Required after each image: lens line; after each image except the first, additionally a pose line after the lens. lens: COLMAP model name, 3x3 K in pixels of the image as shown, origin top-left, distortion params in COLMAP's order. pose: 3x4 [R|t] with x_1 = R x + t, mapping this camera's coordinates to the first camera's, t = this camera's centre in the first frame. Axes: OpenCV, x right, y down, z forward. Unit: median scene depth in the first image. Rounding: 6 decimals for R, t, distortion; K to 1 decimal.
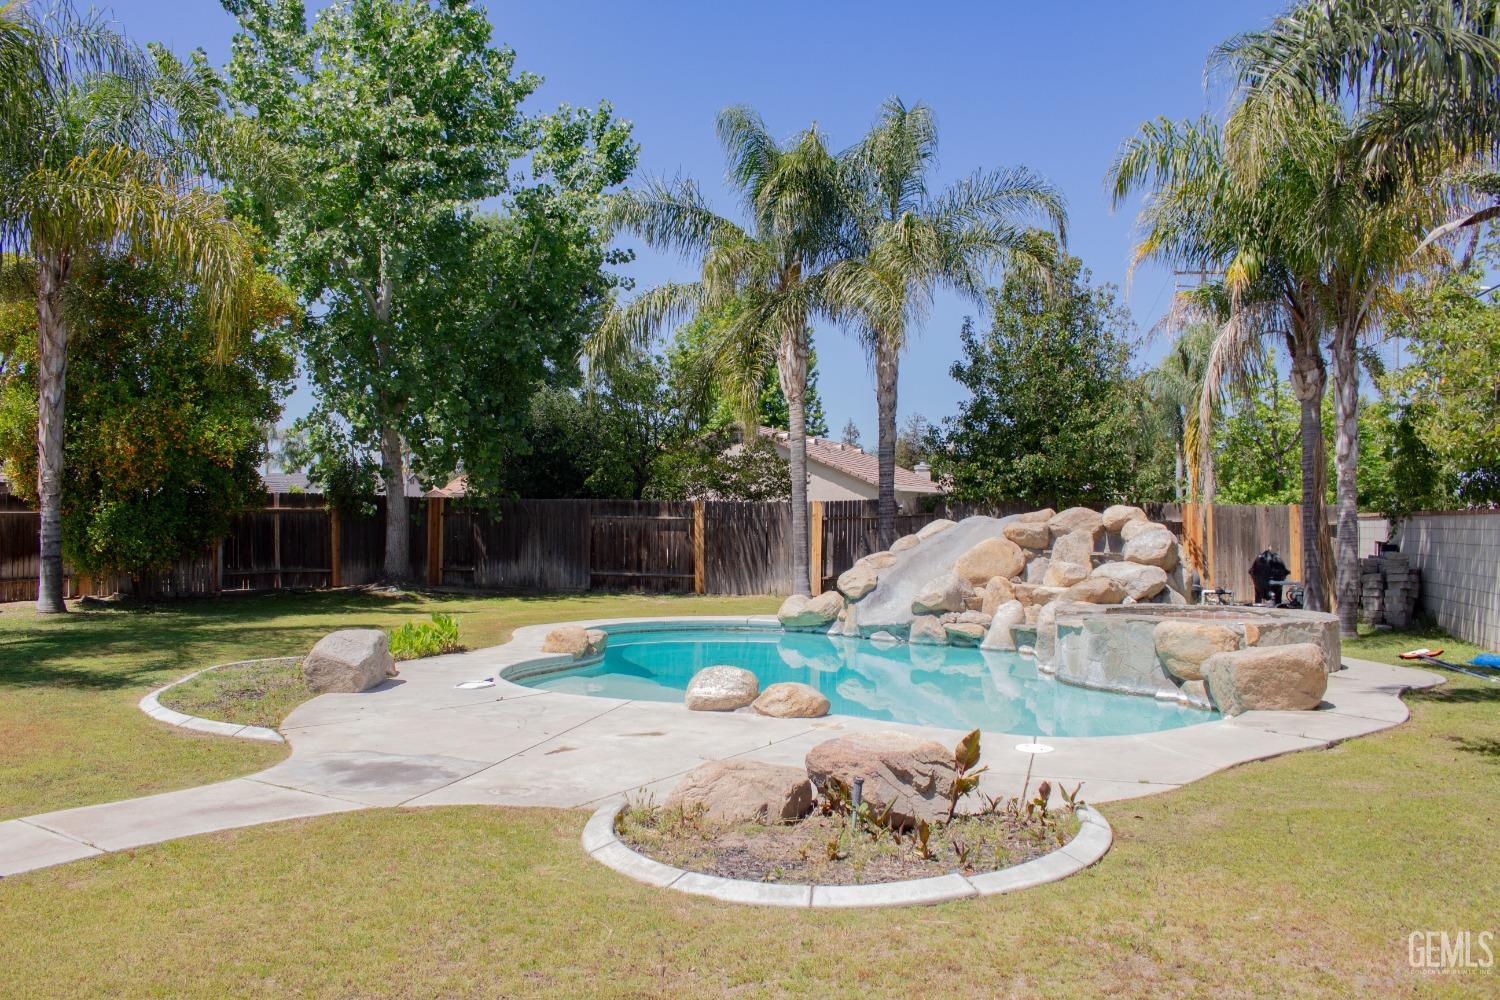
lens RADIAL K [[1233.8, 0, 743.0], [0, 1233.8, 495.7], [0, 0, 1]] dist [-0.162178, 0.132050]
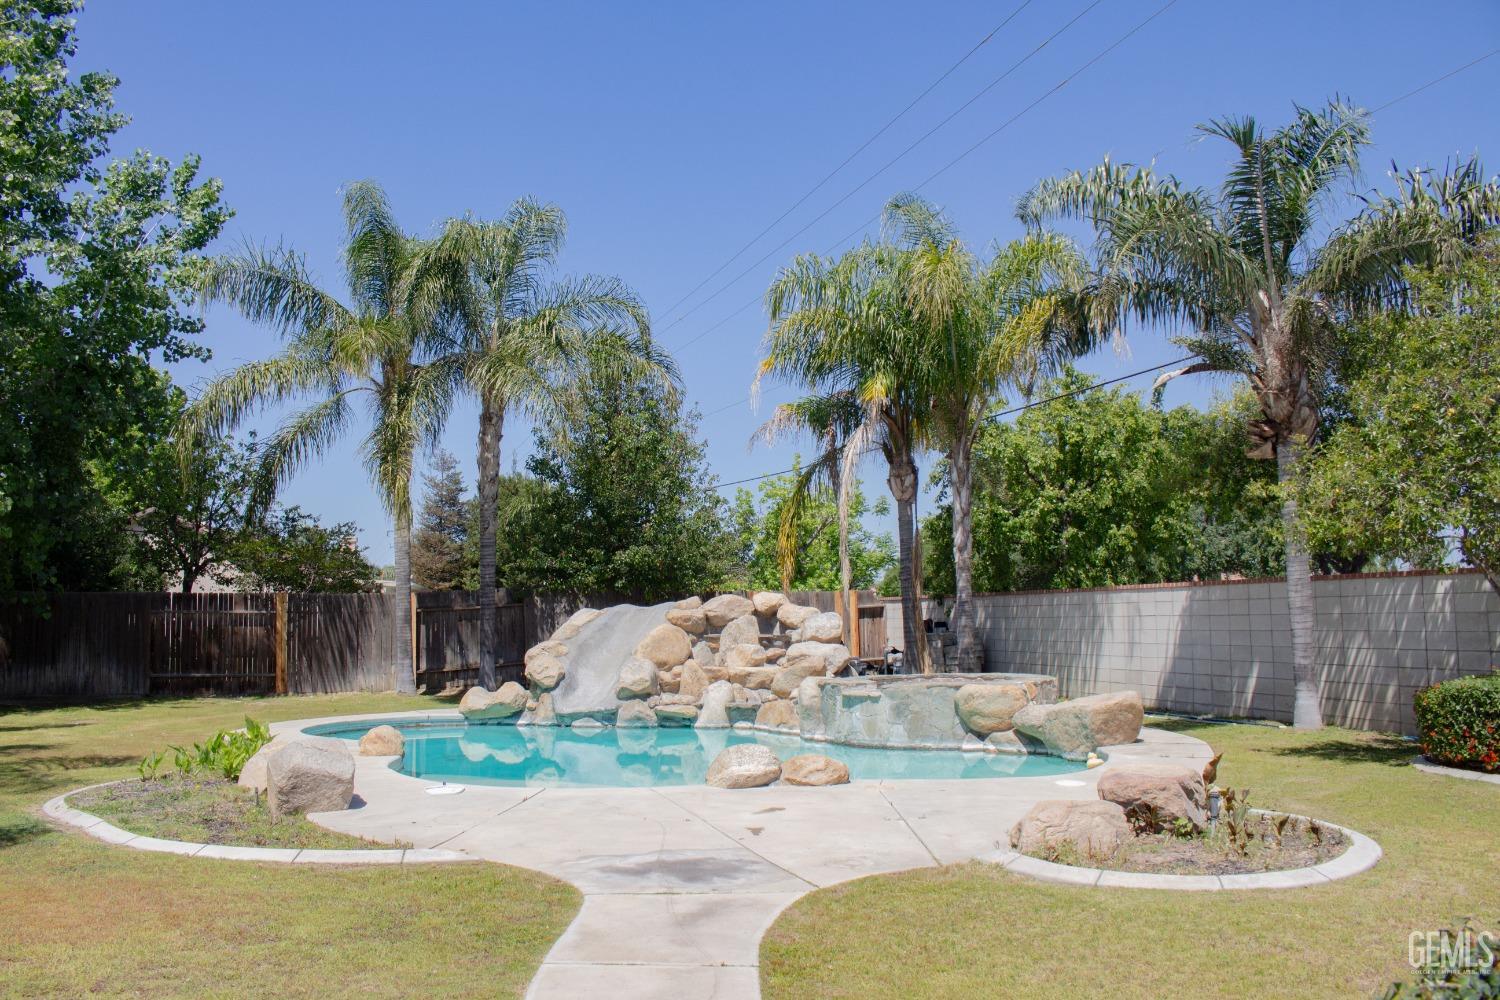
lens RADIAL K [[1233.8, 0, 743.0], [0, 1233.8, 495.7], [0, 0, 1]] dist [-0.162178, 0.132050]
pose [[0.848856, 0.027650, 0.527901, -0.313236], [0.012843, 0.997258, -0.072885, 0.001973], [-0.528468, 0.068648, 0.846173, 0.056810]]
